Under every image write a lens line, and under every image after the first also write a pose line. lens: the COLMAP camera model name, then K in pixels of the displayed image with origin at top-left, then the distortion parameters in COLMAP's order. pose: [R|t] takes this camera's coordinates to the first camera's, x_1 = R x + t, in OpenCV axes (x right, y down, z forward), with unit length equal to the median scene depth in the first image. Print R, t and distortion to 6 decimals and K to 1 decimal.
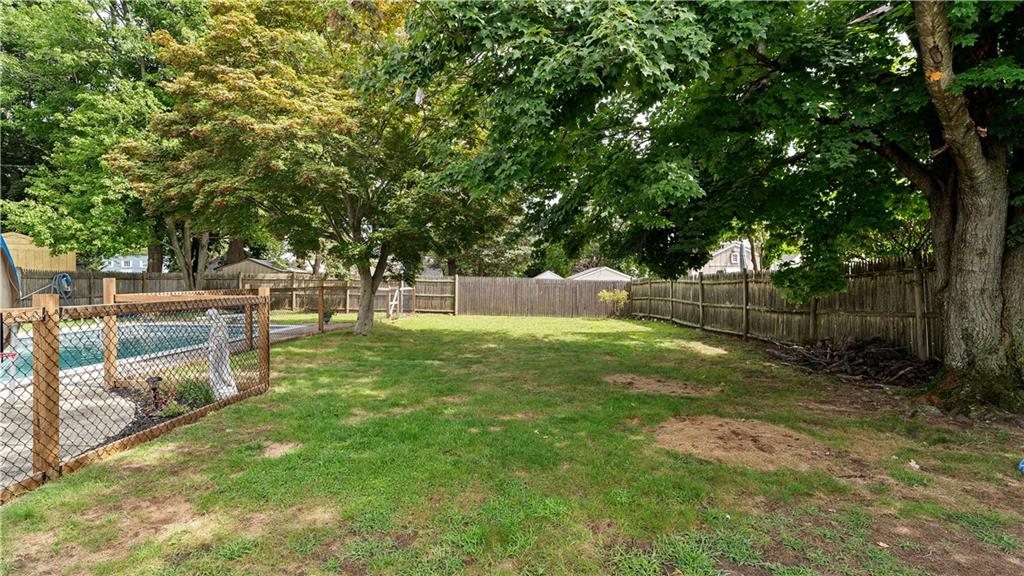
lens RADIAL K [[485.7, 0, 510.5], [0, 485.7, 281.9], [0, 0, 1]] dist [-0.001860, -0.000025]
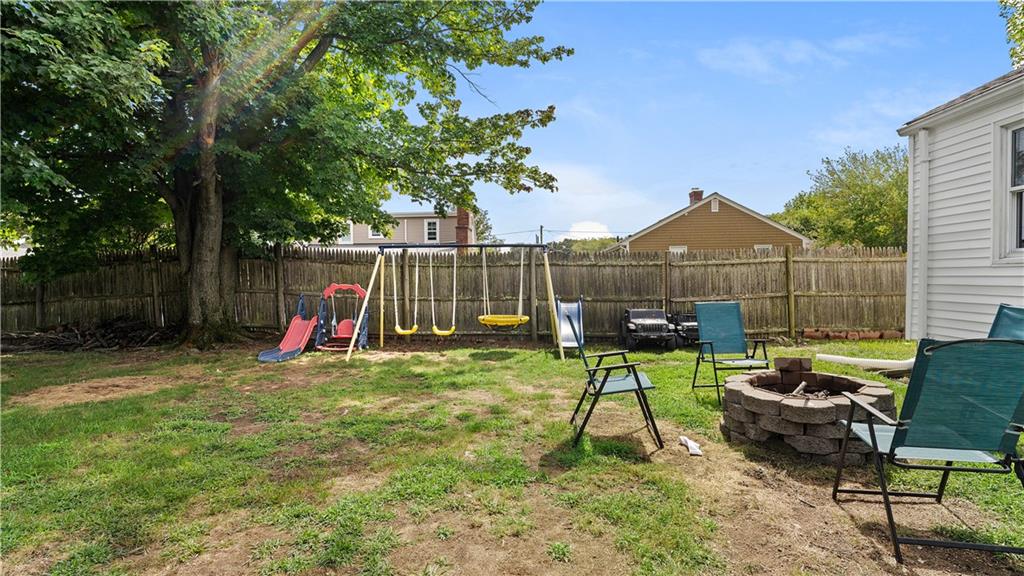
lens RADIAL K [[485.7, 0, 507.2], [0, 485.7, 285.3], [0, 0, 1]] dist [-0.001860, -0.000025]
pose [[0.094444, -0.024092, 0.995239, -0.494545], [0.012974, 0.999652, 0.022967, 0.031180], [-0.995446, 0.010743, 0.094724, -0.116926]]
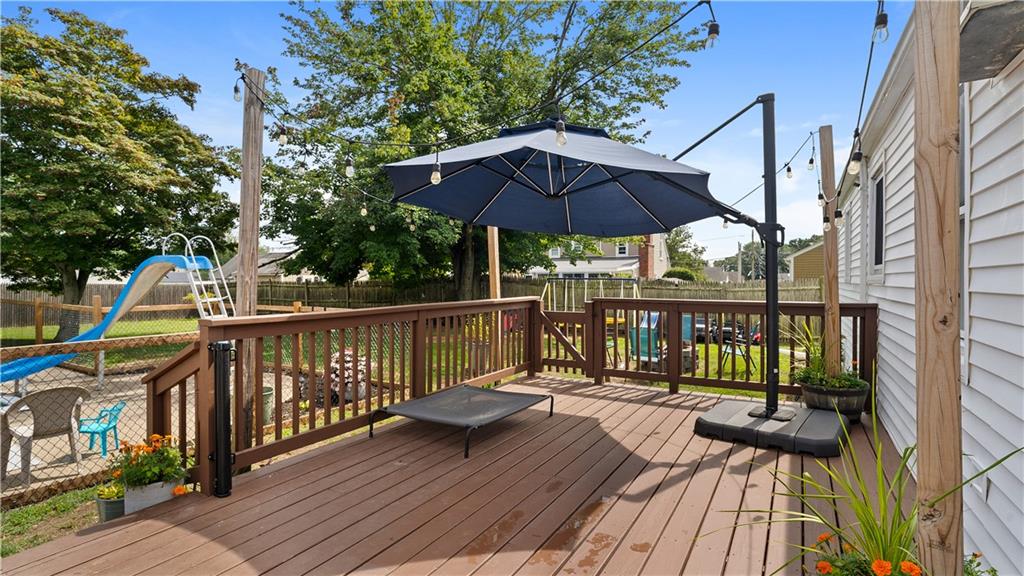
lens RADIAL K [[485.7, 0, 509.4], [0, 485.7, 282.2], [0, 0, 1]] dist [-0.001860, -0.000025]
pose [[0.511595, -0.012772, 0.859132, -1.471185], [0.006002, 0.999918, 0.011291, -0.061969], [-0.859206, -0.000620, 0.511630, -0.770709]]
